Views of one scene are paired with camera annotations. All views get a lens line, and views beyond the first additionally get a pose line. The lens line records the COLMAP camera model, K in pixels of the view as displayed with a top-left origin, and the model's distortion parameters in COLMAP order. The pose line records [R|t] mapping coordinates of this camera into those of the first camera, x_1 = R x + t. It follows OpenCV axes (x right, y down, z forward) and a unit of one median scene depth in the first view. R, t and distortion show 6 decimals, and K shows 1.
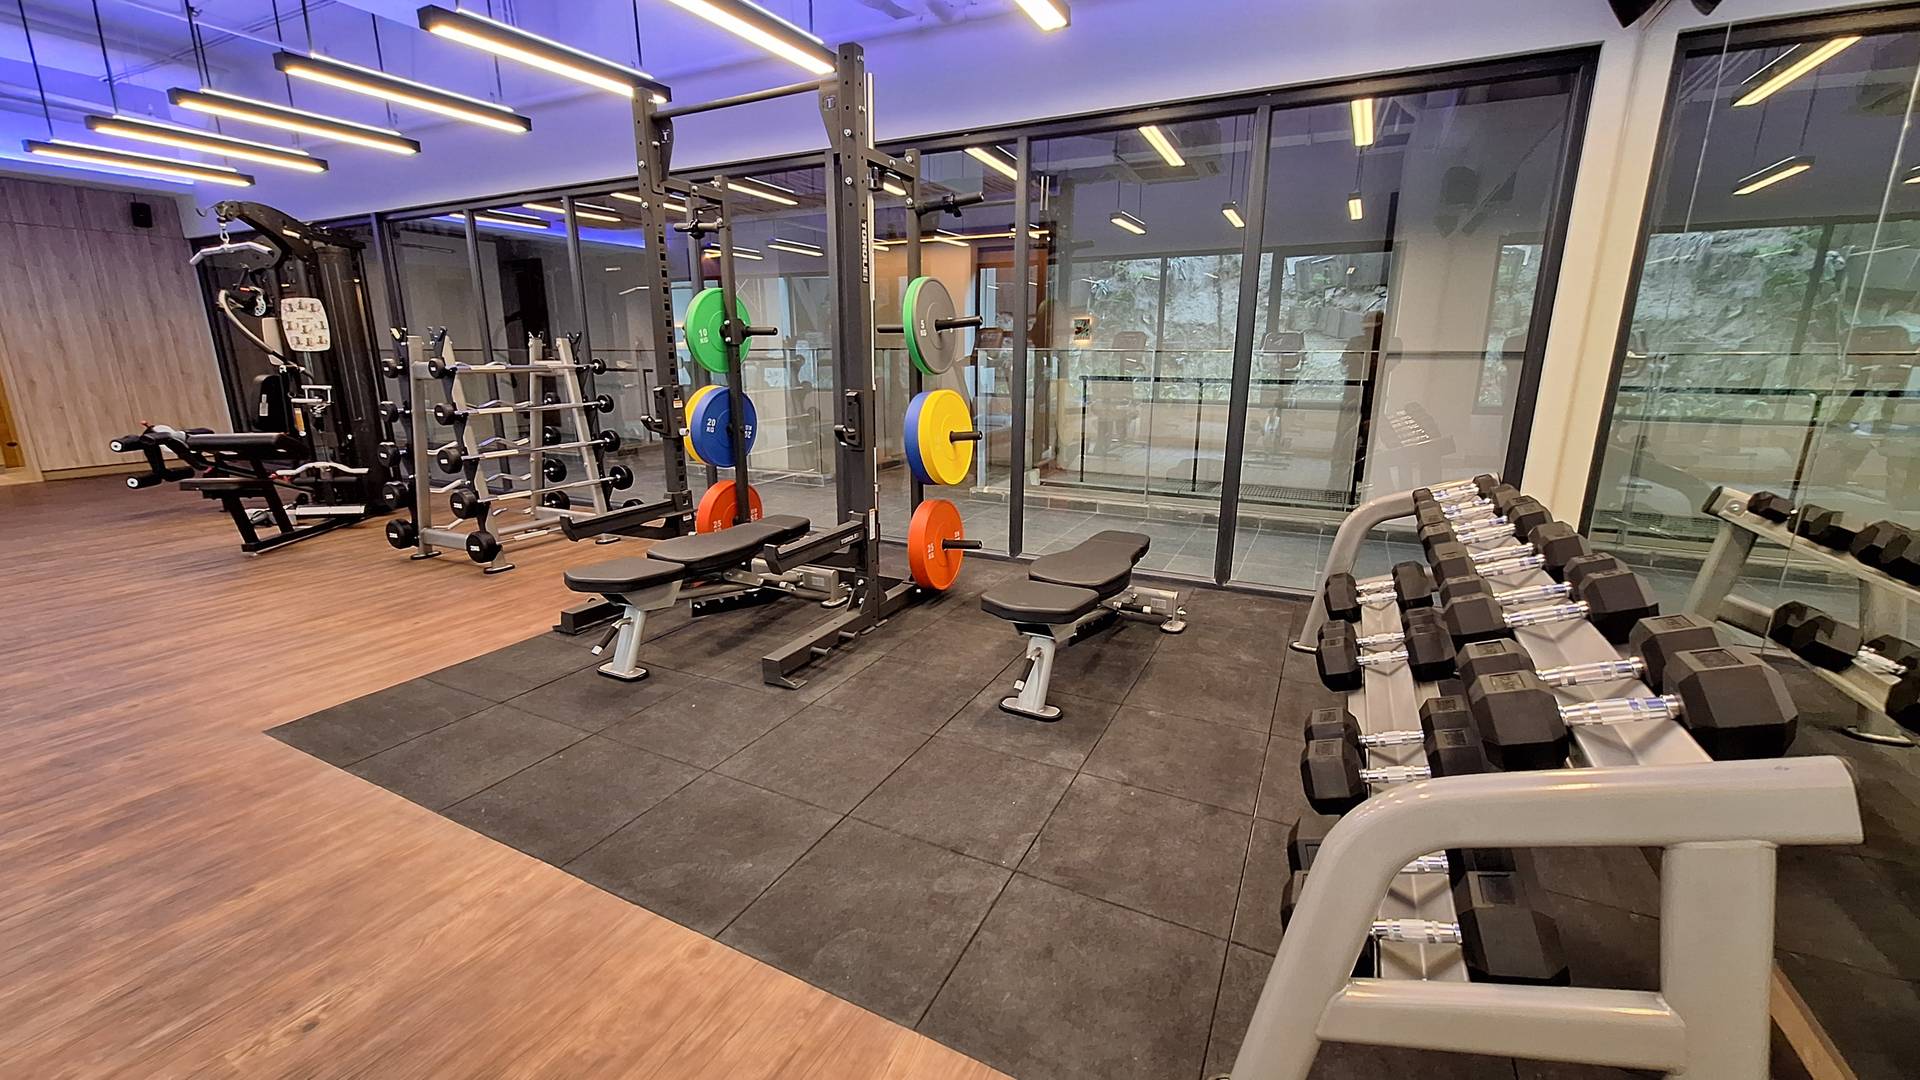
lens RADIAL K [[751.3, 0, 960.6], [0, 751.3, 529.2], [0, 0, 1]] dist [-0.011709, -0.000050]
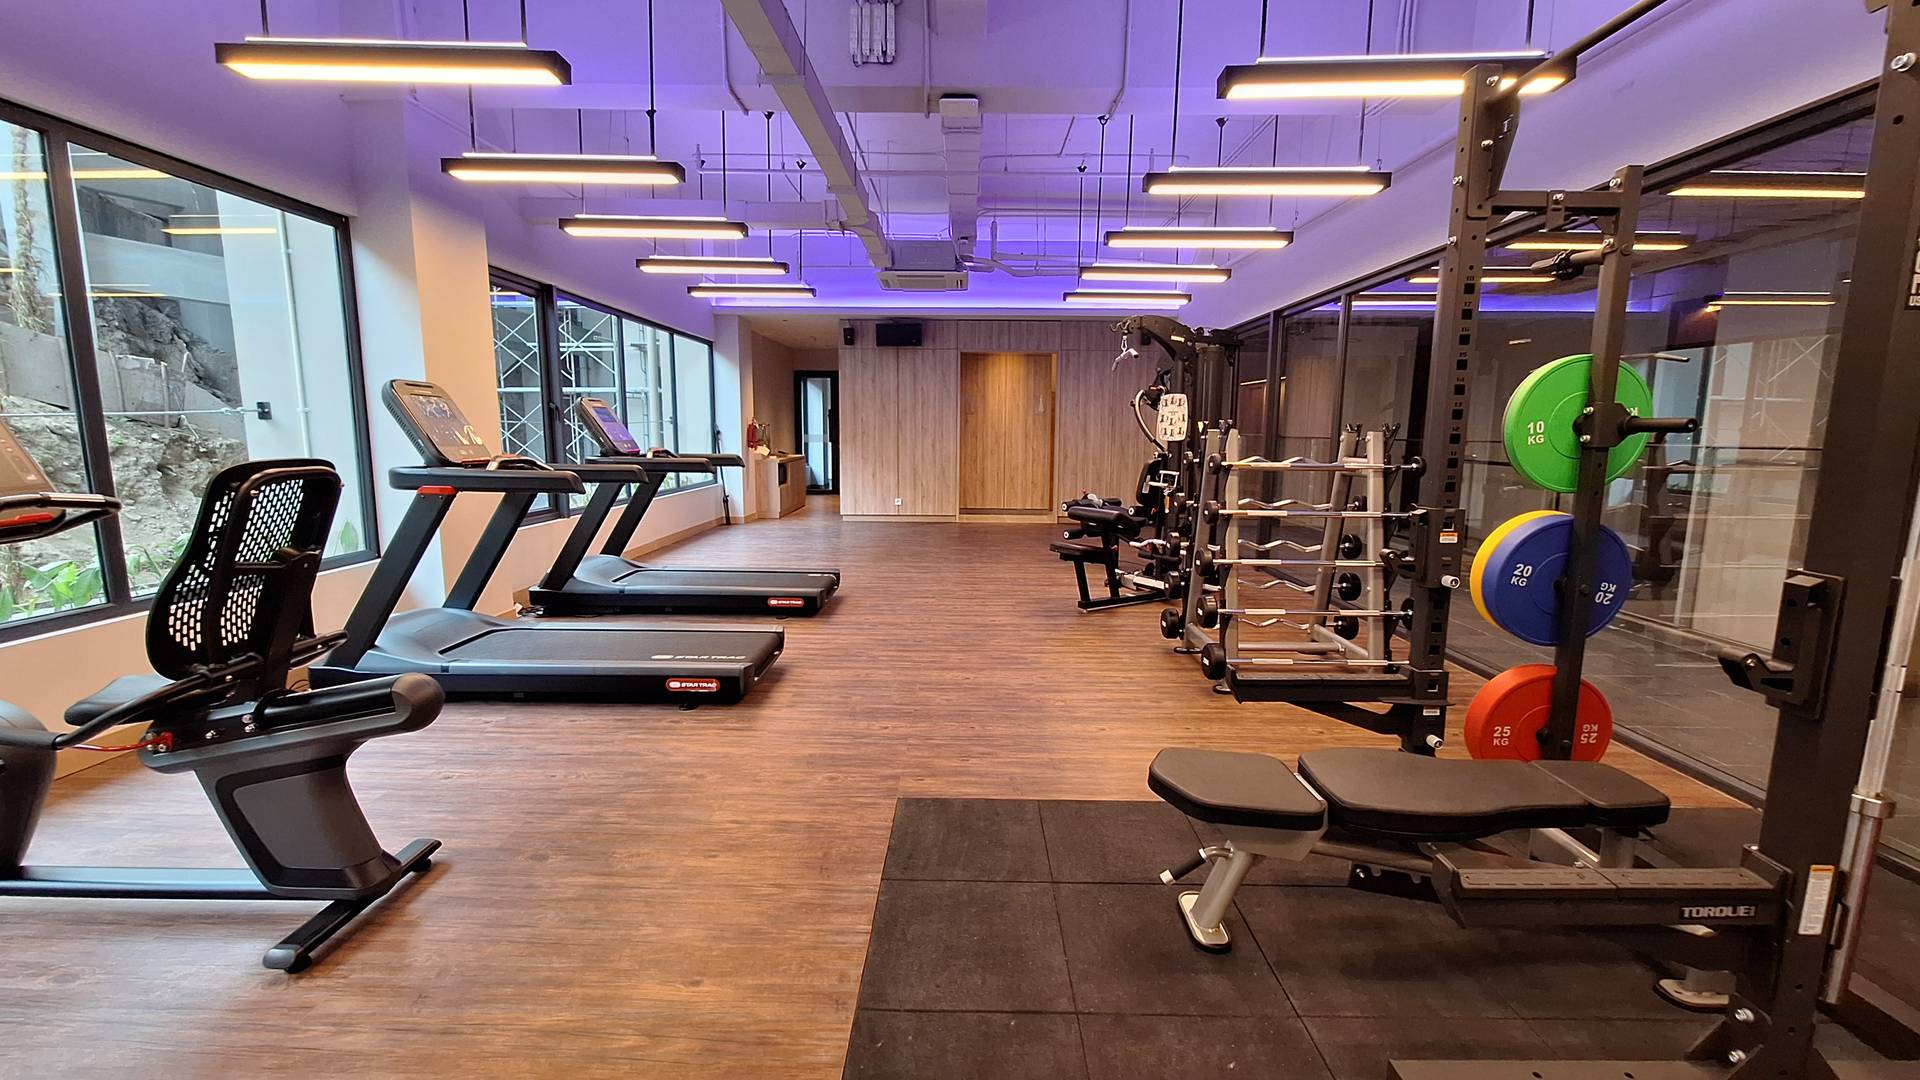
lens RADIAL K [[751.3, 0, 960.6], [0, 751.3, 529.2], [0, 0, 1]] dist [-0.011709, -0.000050]
pose [[0.426999, 0.120068, -0.896245, 0.013120], [-0.217436, 0.975698, 0.027119, -0.088288], [0.877721, 0.183296, 0.442729, 0.307991]]
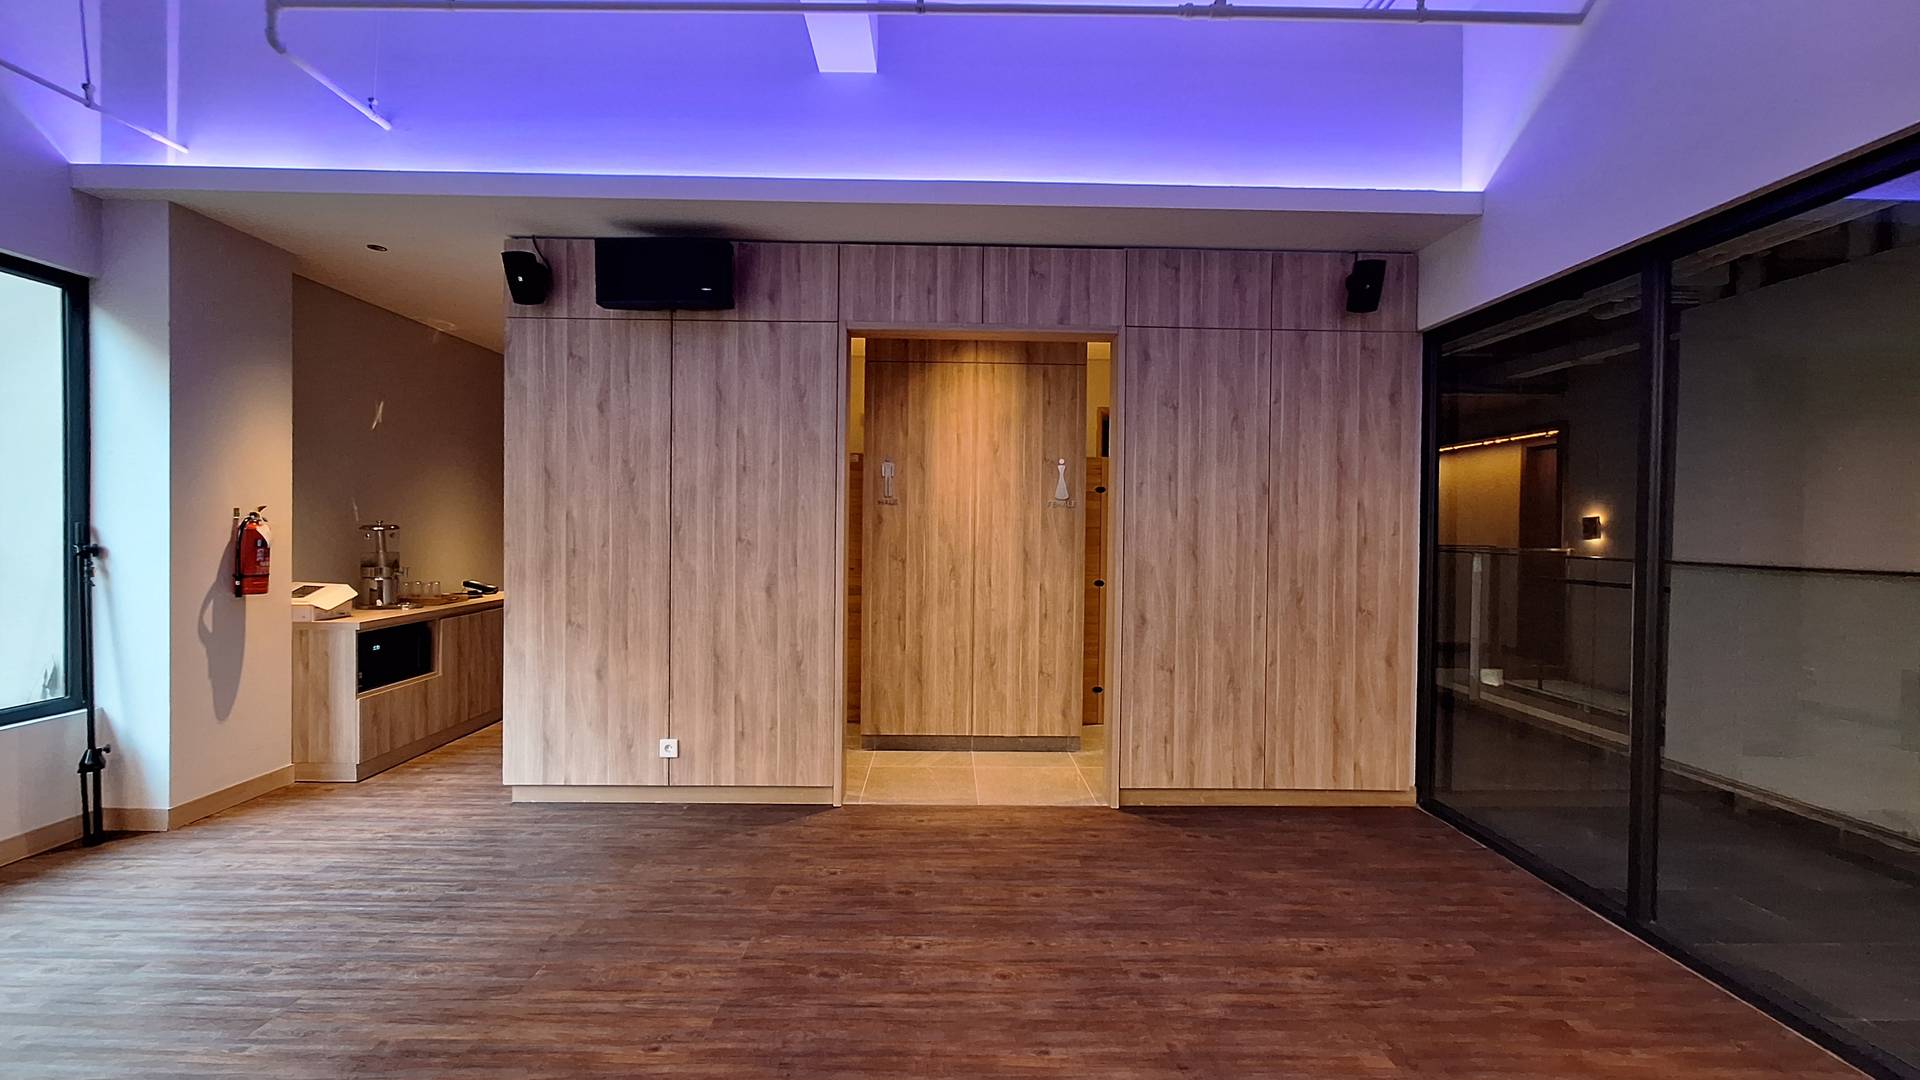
lens RADIAL K [[741.2, 0, 962.5], [0, 741.2, 576.7], [0, 0, 1]] dist [0.000124, 0.000001]
pose [[0.460174, 0.062376, -0.885635, -1.455033], [-0.216808, 0.975224, -0.043967, -0.302207], [0.860949, 0.212245, 0.462297, 1.089794]]
